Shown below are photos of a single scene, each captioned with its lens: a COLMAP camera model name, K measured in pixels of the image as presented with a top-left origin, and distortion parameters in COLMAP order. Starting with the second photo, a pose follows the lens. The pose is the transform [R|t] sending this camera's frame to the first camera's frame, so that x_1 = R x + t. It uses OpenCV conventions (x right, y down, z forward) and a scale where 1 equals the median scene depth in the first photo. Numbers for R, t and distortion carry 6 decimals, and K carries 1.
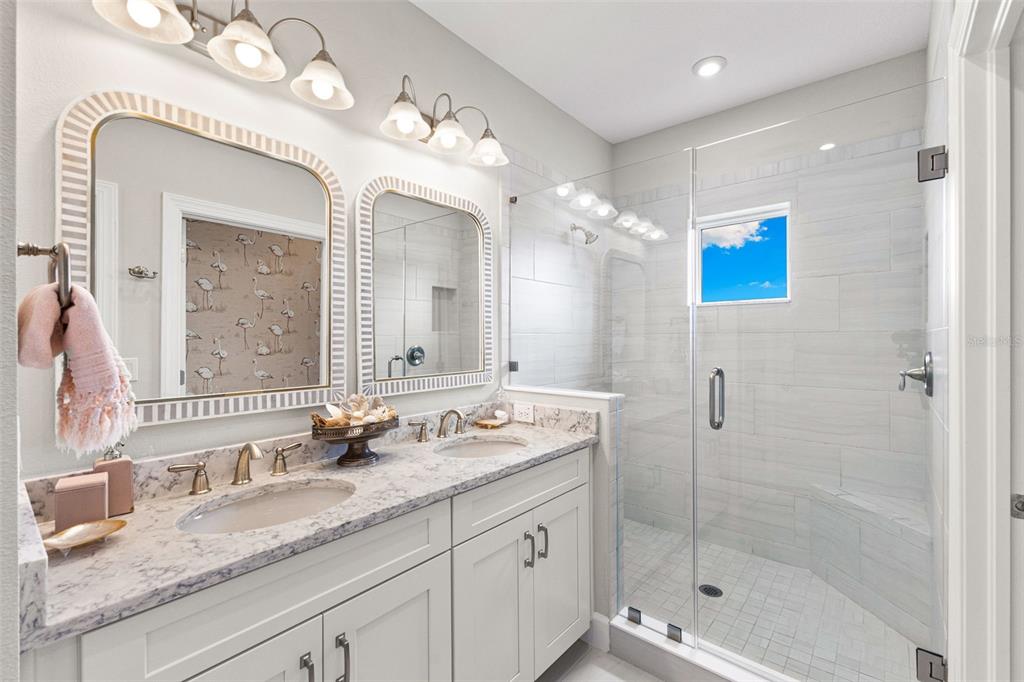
lens RADIAL K [[444.1, 0, 516.8], [0, 444.1, 337.8], [0, 0, 1]] dist [0.016442, -0.002238]
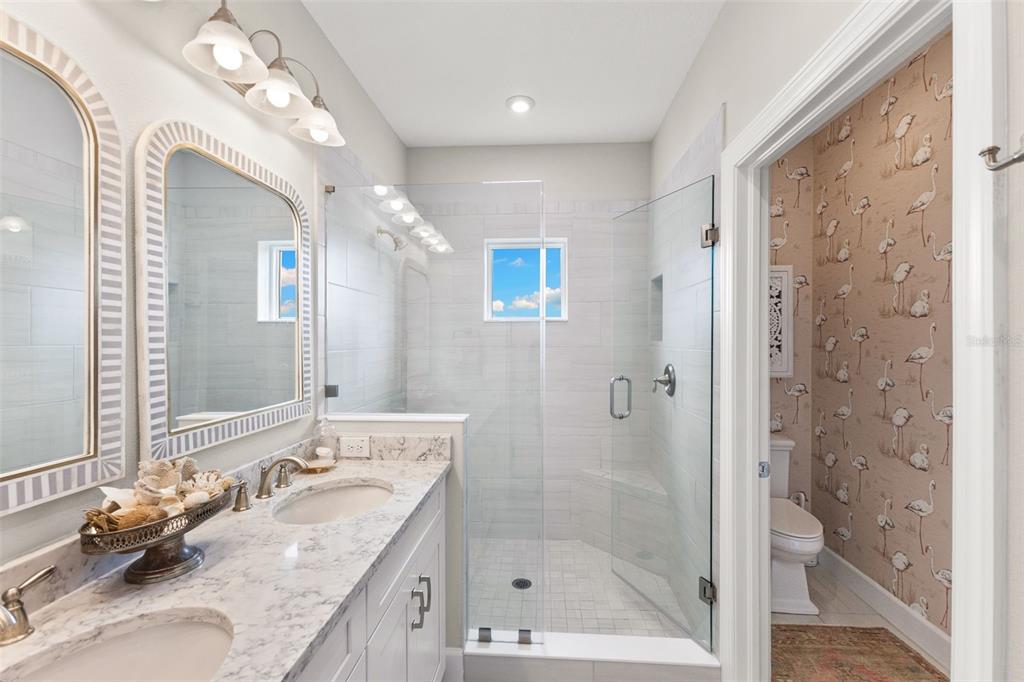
lens RADIAL K [[444.1, 0, 512.7], [0, 444.1, 343.4], [0, 0, 1]] dist [0.016442, -0.002238]
pose [[0.805746, -0.002532, 0.592256, -0.284515], [-0.002311, 0.999970, 0.007419, -0.039648], [-0.592256, -0.007346, 0.805716, 0.165791]]
